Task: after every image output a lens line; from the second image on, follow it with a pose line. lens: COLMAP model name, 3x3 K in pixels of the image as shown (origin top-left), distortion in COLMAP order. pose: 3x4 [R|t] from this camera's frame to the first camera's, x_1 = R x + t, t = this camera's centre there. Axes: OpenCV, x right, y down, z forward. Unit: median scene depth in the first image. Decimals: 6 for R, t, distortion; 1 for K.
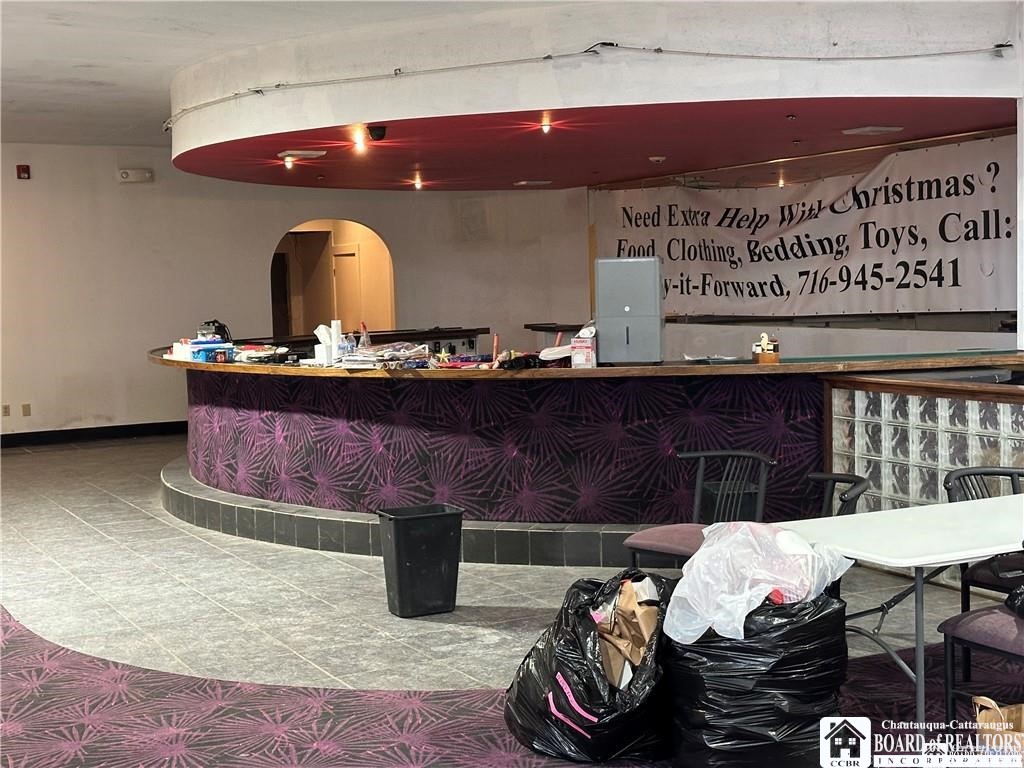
lens RADIAL K [[1431.7, 0, 516.9], [0, 1431.7, 392.2], [0, 0, 1]] dist [0.129600, -0.014772]
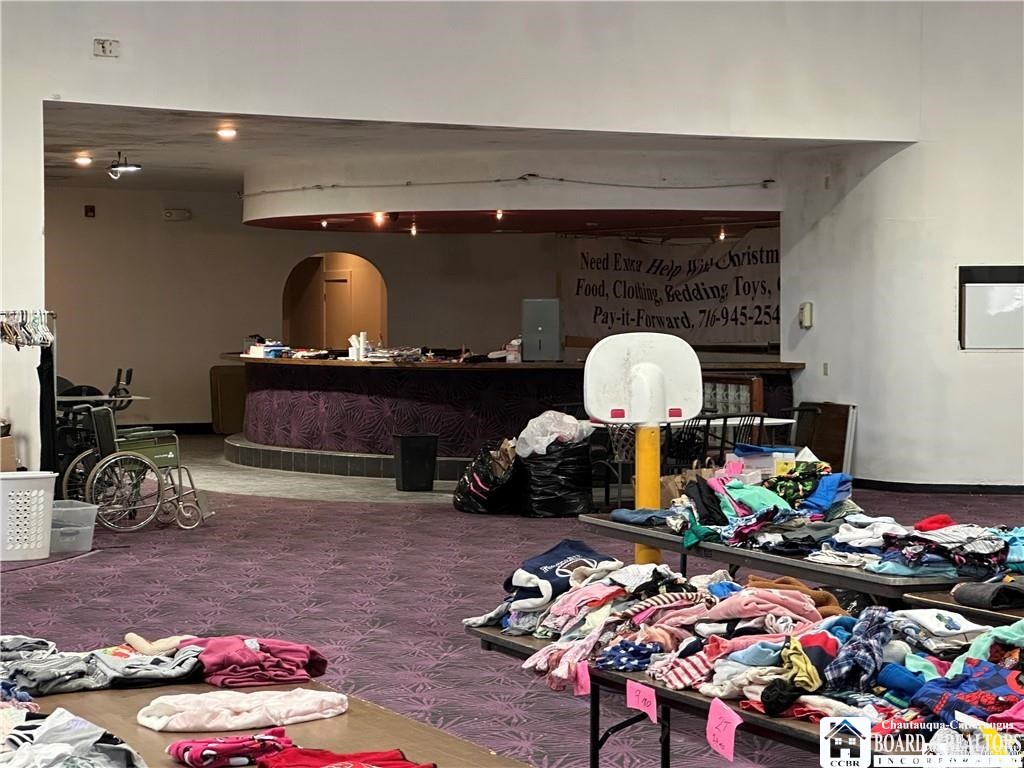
lens RADIAL K [[2330.4, 0, 512.0], [0, 2330.4, 384.0], [0, 0, 1]] dist [-0.028770, 0.162587]
pose [[0.999464, 0.028846, -0.015510, 0.074389], [-0.029528, 0.998518, -0.045709, 0.111902], [0.014169, 0.046143, 0.998834, -1.462387]]
